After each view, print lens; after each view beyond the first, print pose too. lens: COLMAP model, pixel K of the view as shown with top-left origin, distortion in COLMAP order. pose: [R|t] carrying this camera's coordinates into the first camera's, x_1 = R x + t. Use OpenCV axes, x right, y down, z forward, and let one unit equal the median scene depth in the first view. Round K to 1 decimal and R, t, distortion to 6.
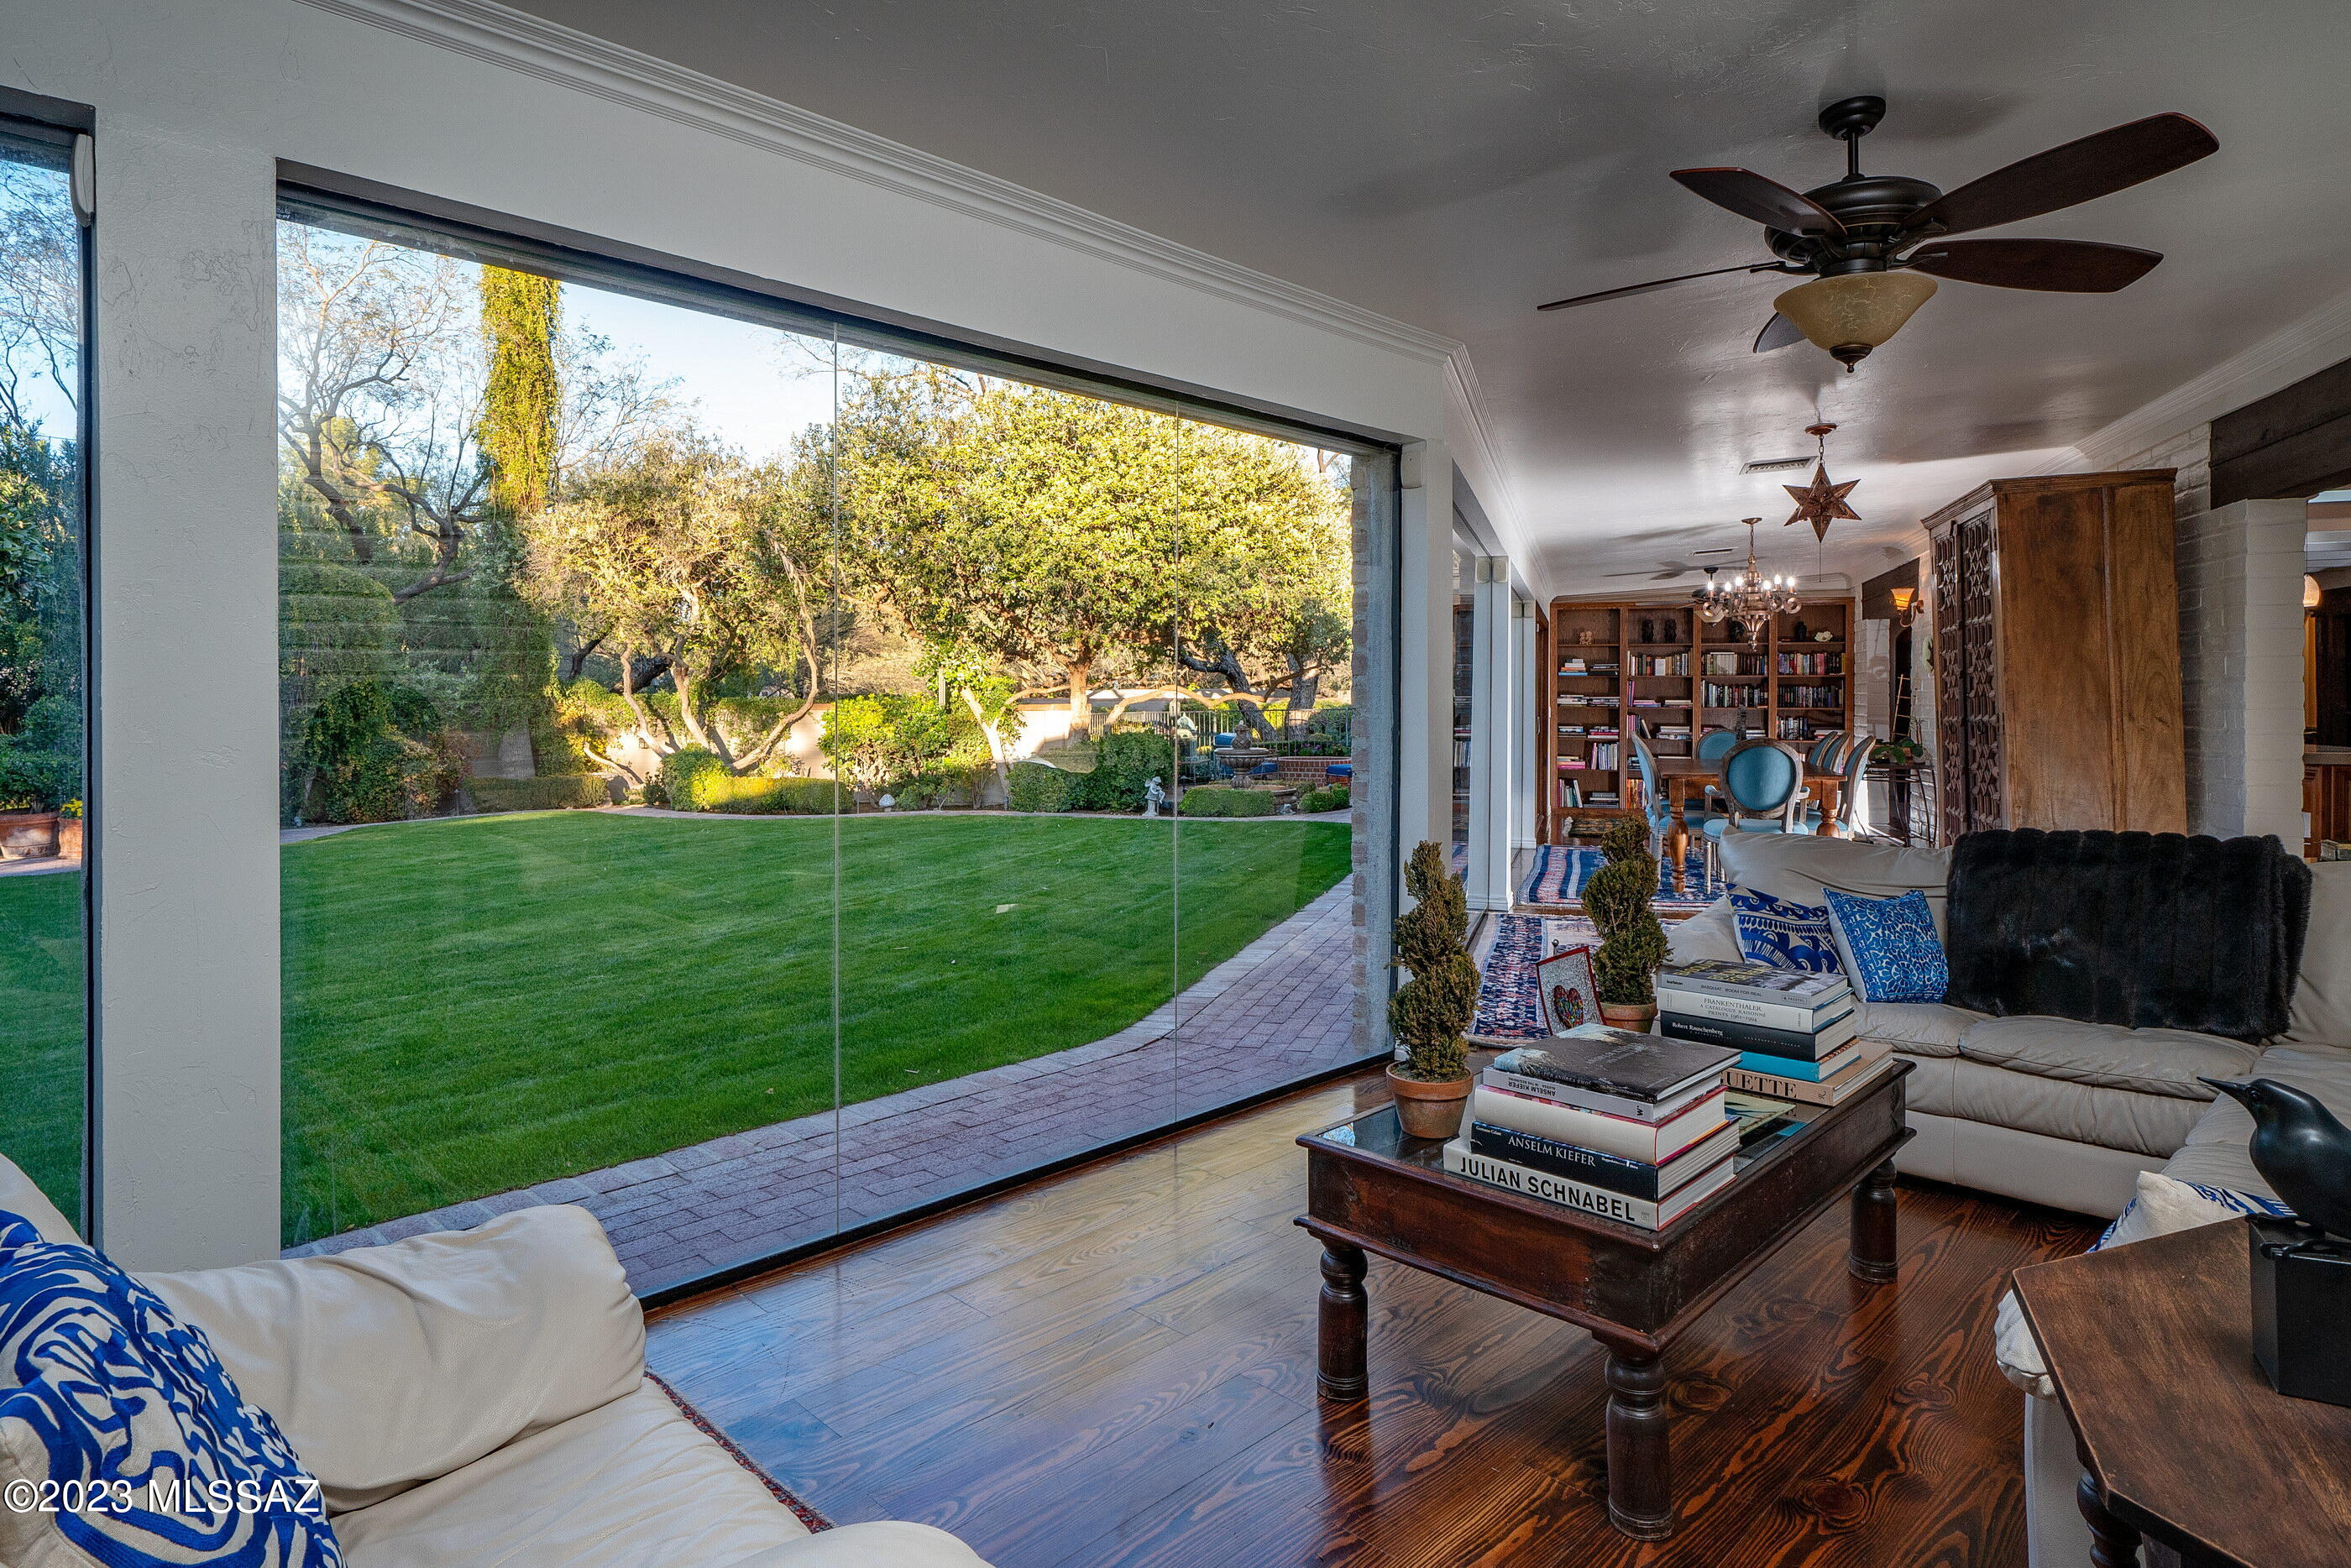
lens RADIAL K [[1265.6, 0, 1175.5], [0, 1265.6, 784.0], [0, 0, 1]] dist [-0.001136, -0.000139]
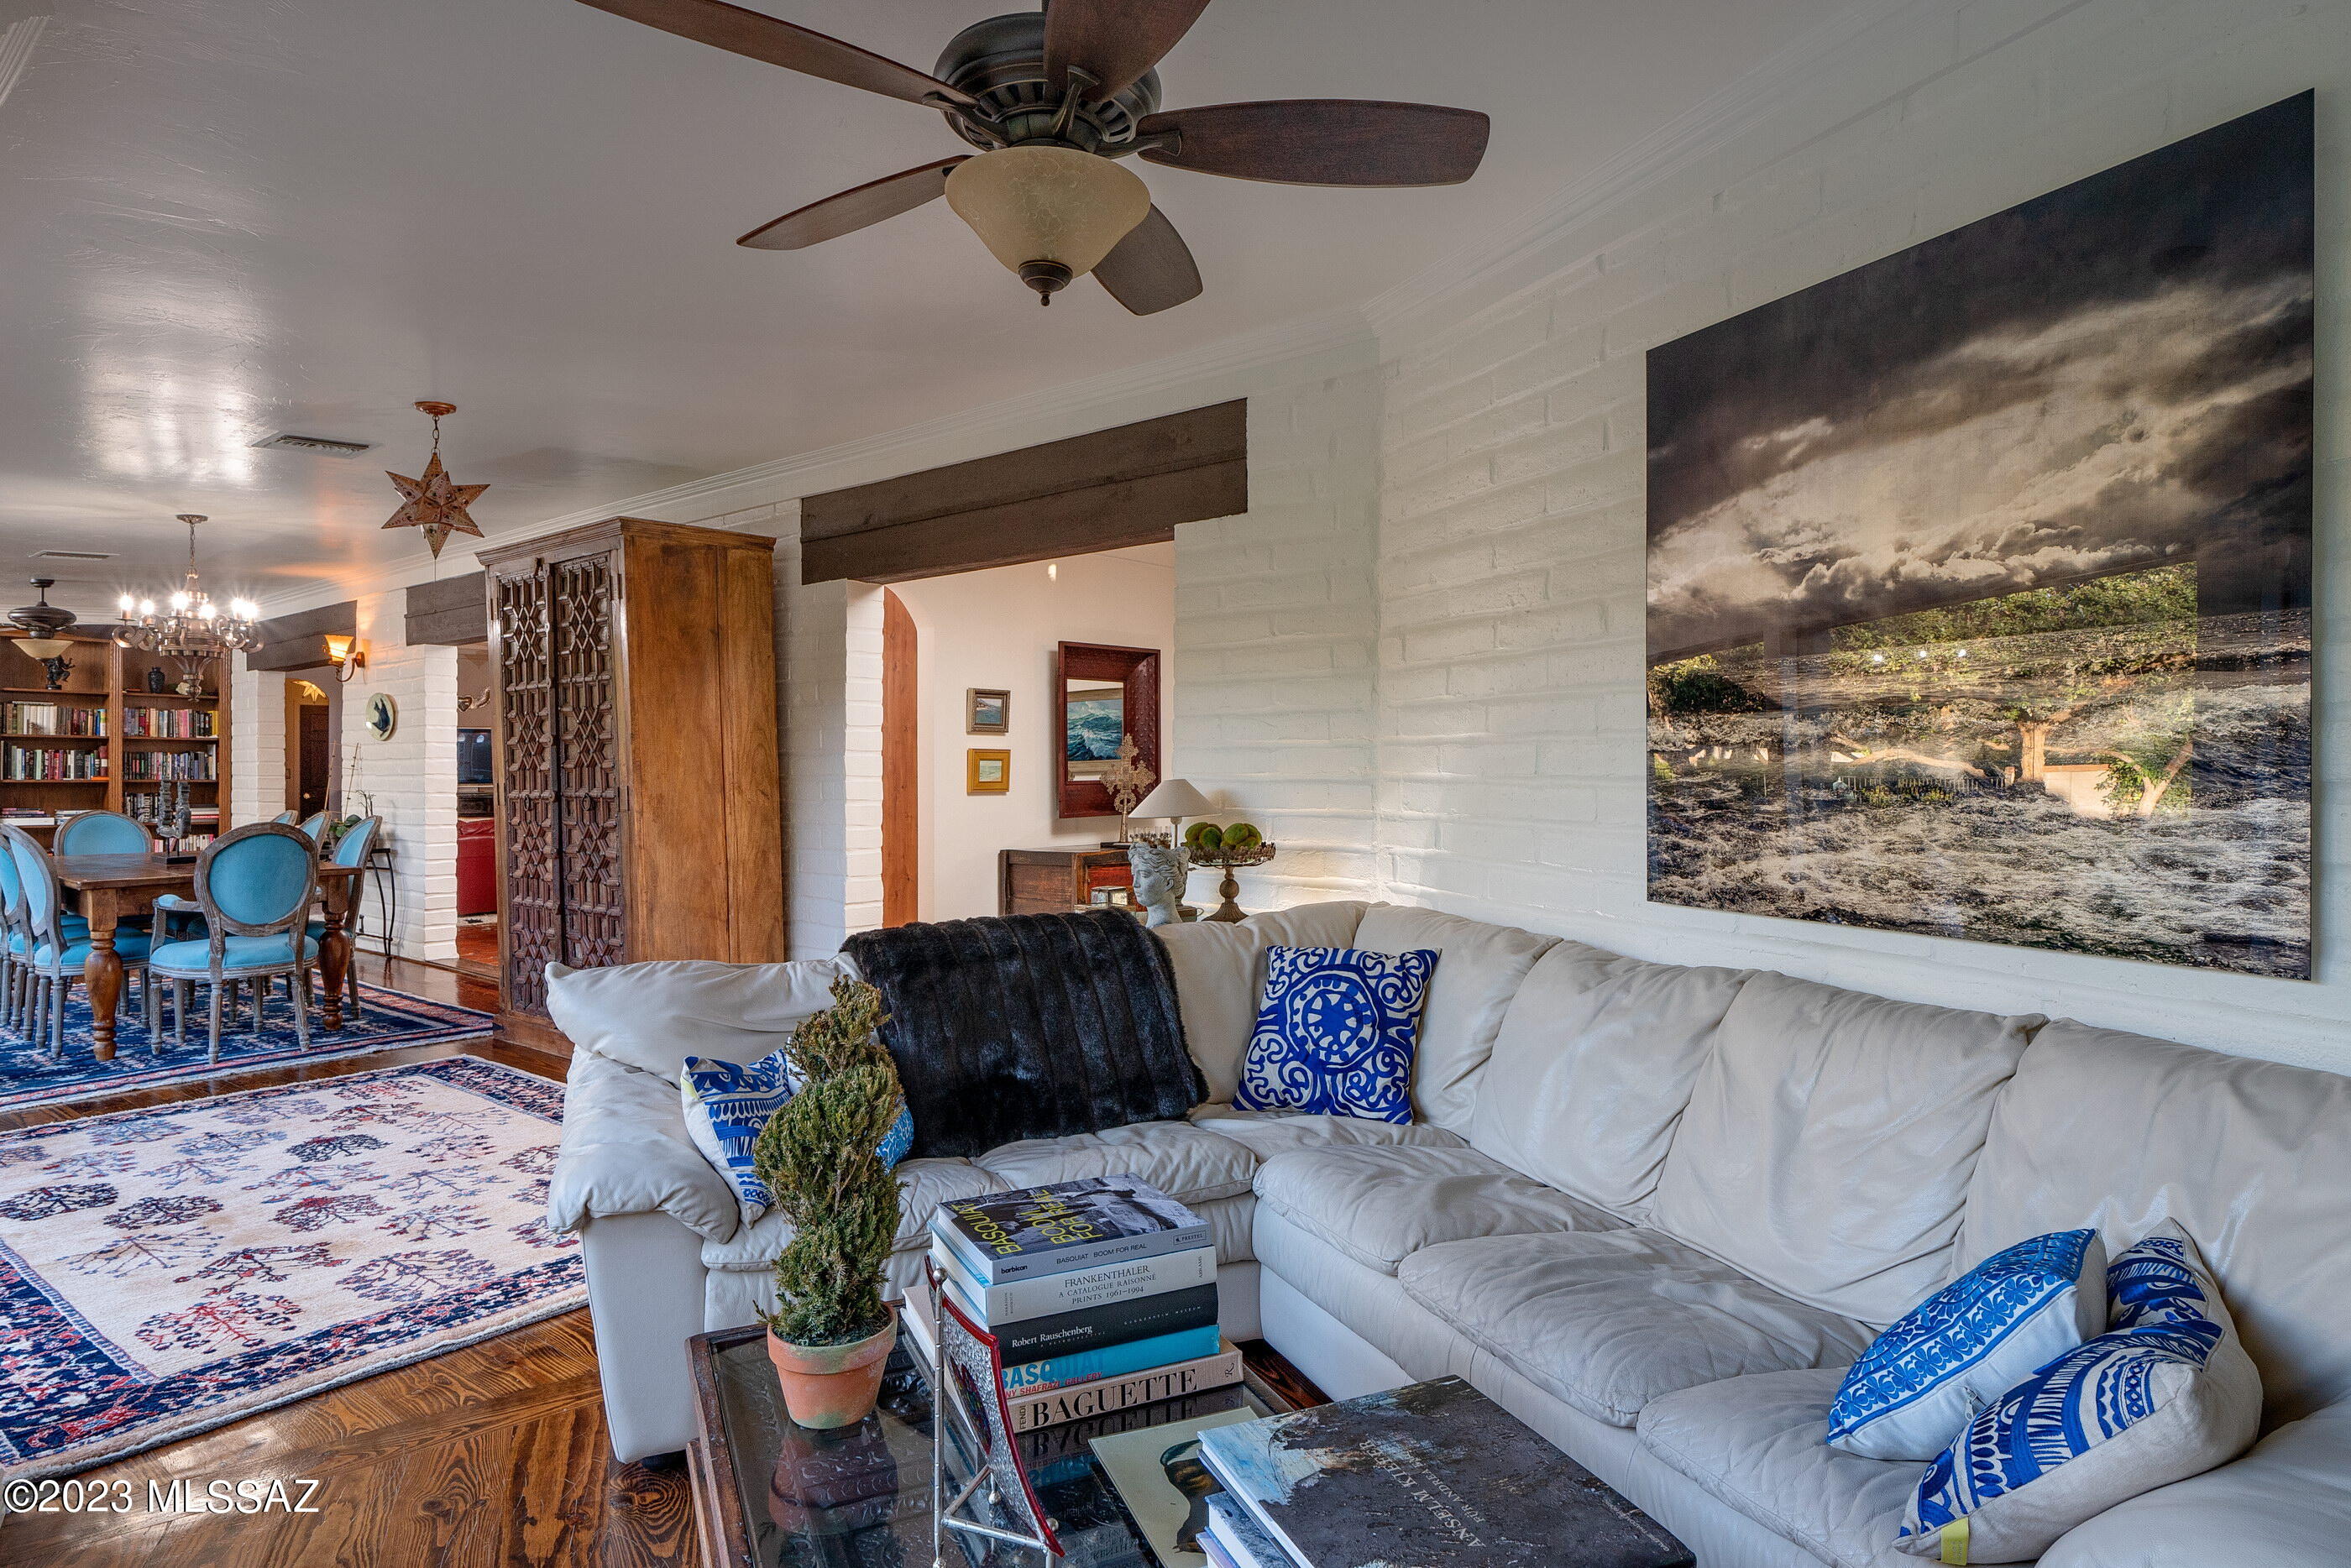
lens RADIAL K [[1343.5, 0, 1175.5], [0, 1343.5, 784.0], [0, 0, 1]] dist [0.000070, 0.001204]
pose [[0.375096, -0.002401, 0.926983, -0.060506], [0.055108, 0.998286, -0.019713, -0.019698], [-0.925346, 0.058479, 0.374586, 0.315819]]
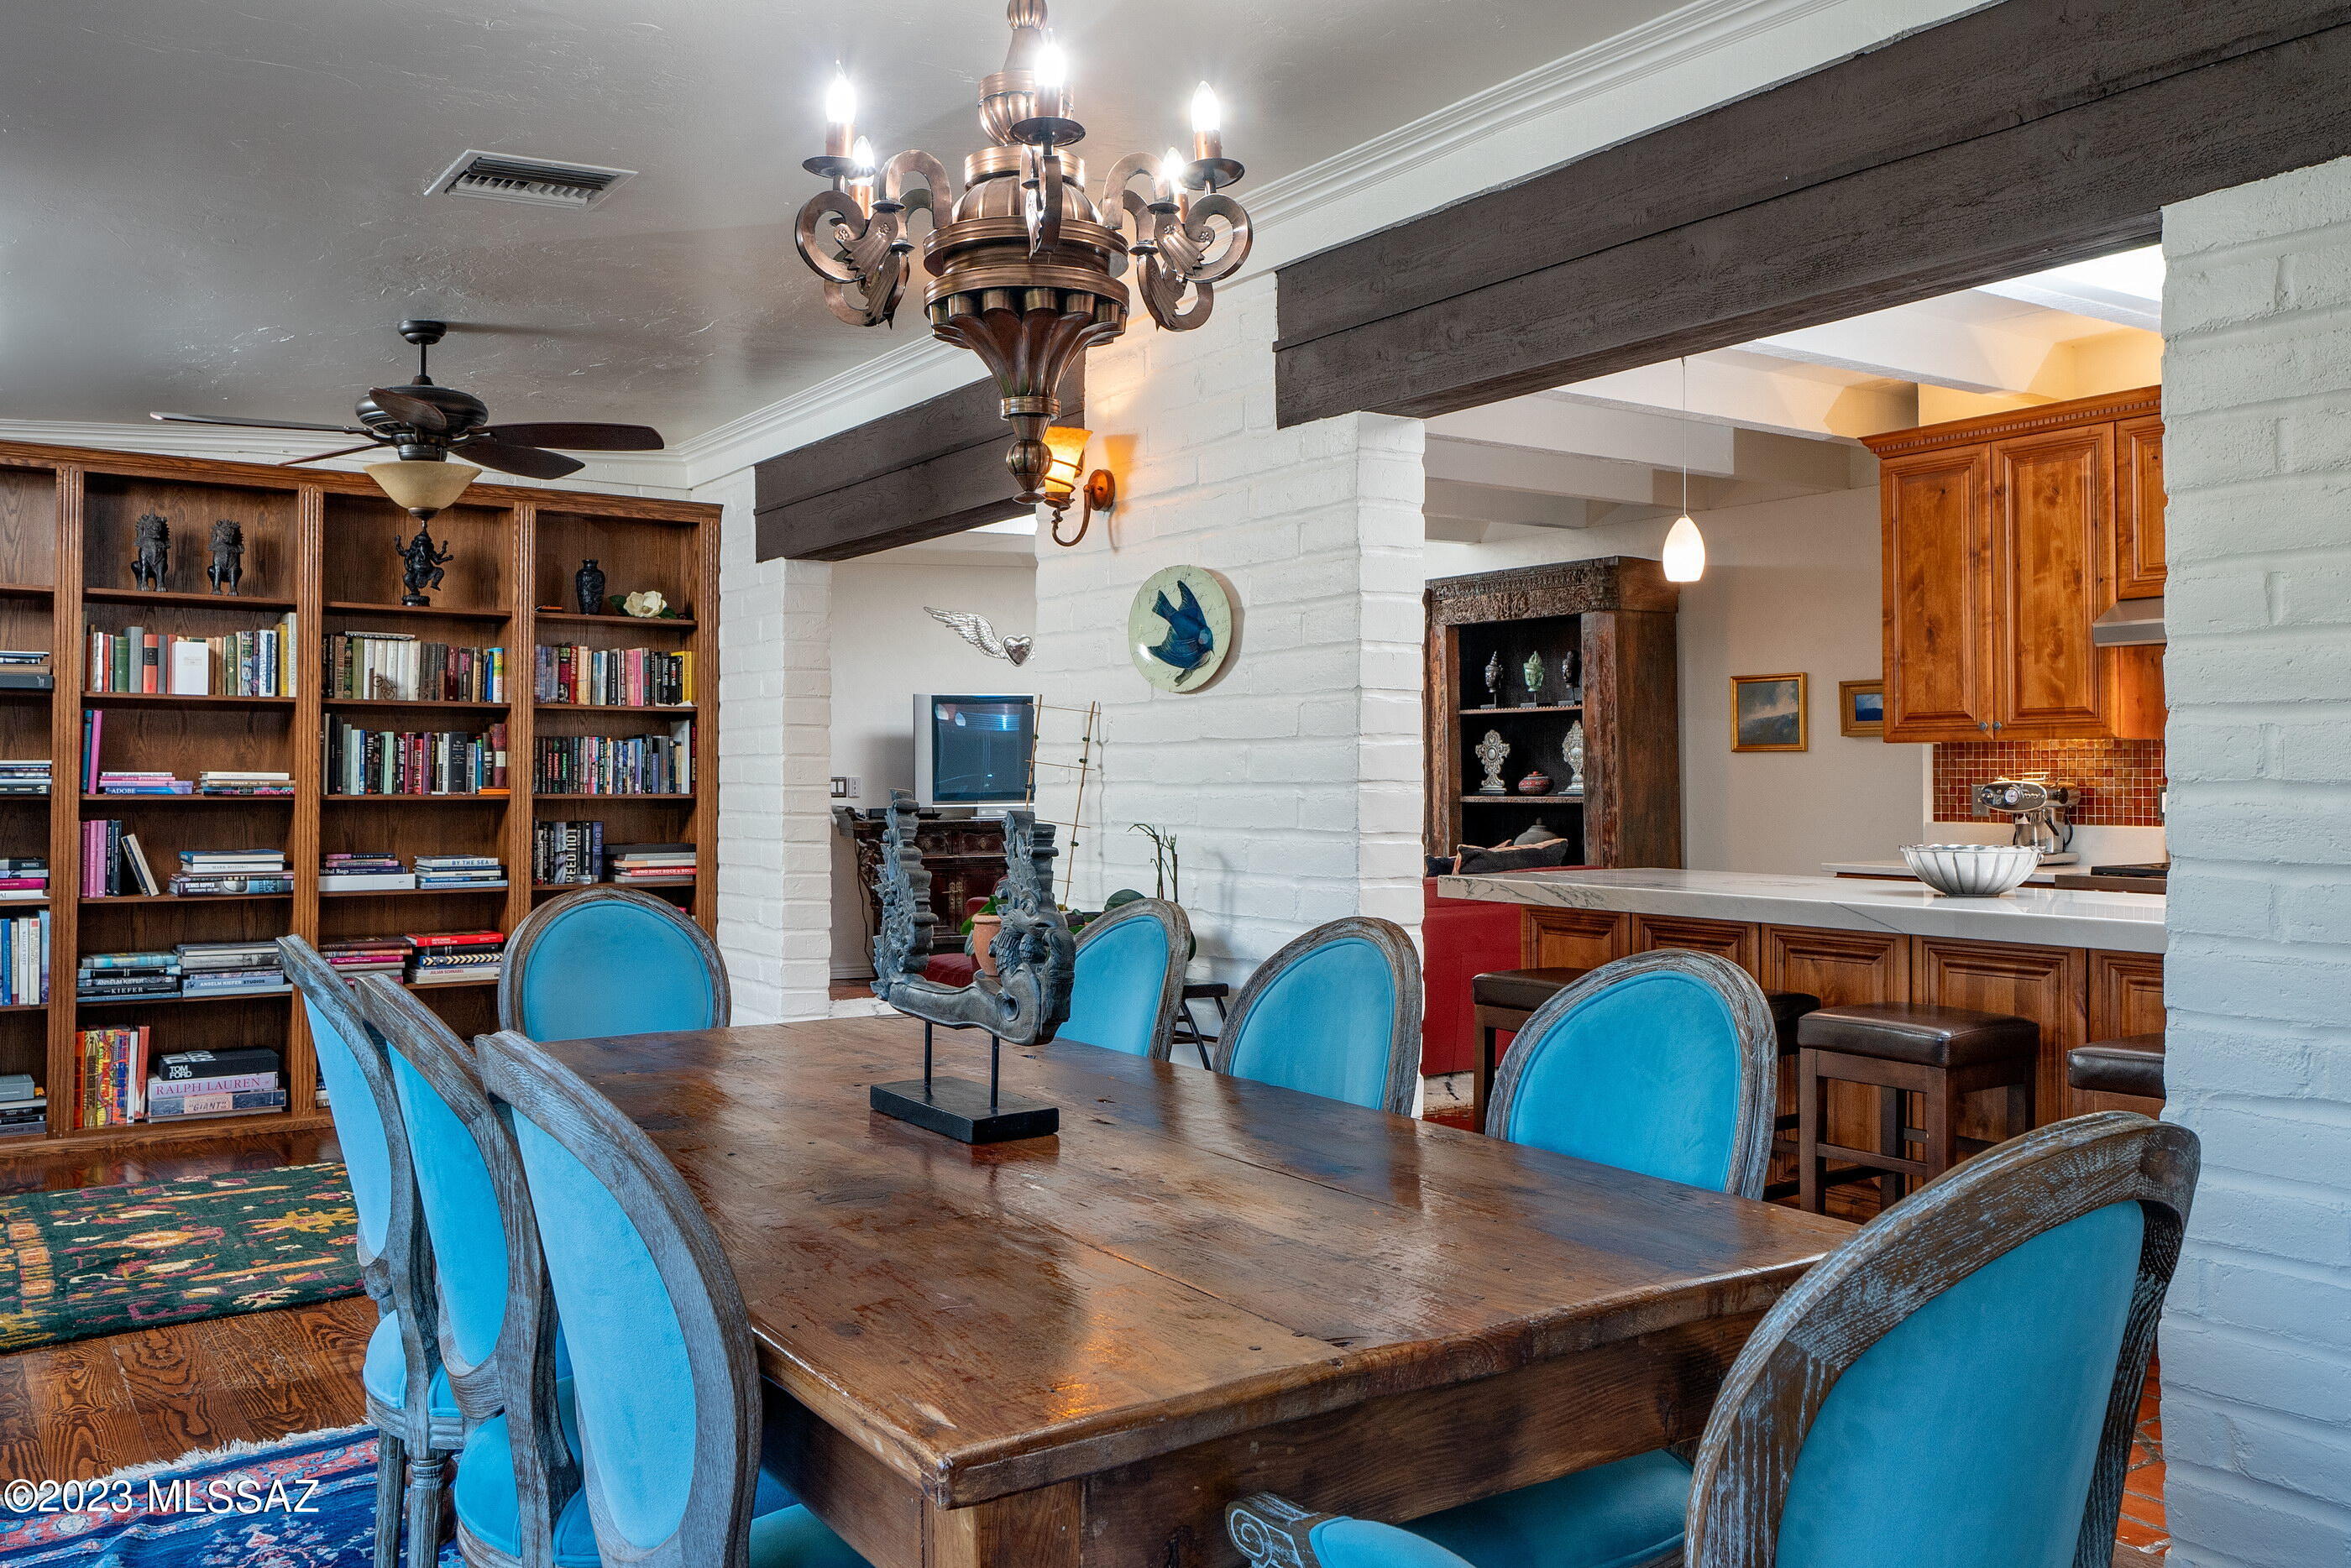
lens RADIAL K [[1904.7, 0, 1177.4], [0, 1904.7, 760.9], [0, 0, 1]] dist [-0.001357, -0.000328]
pose [[0.612013, 0.010471, 0.790779, 0.391380], [0.048379, 0.997544, -0.050651, -0.081272], [-0.789367, 0.069256, 0.610003, 1.273500]]
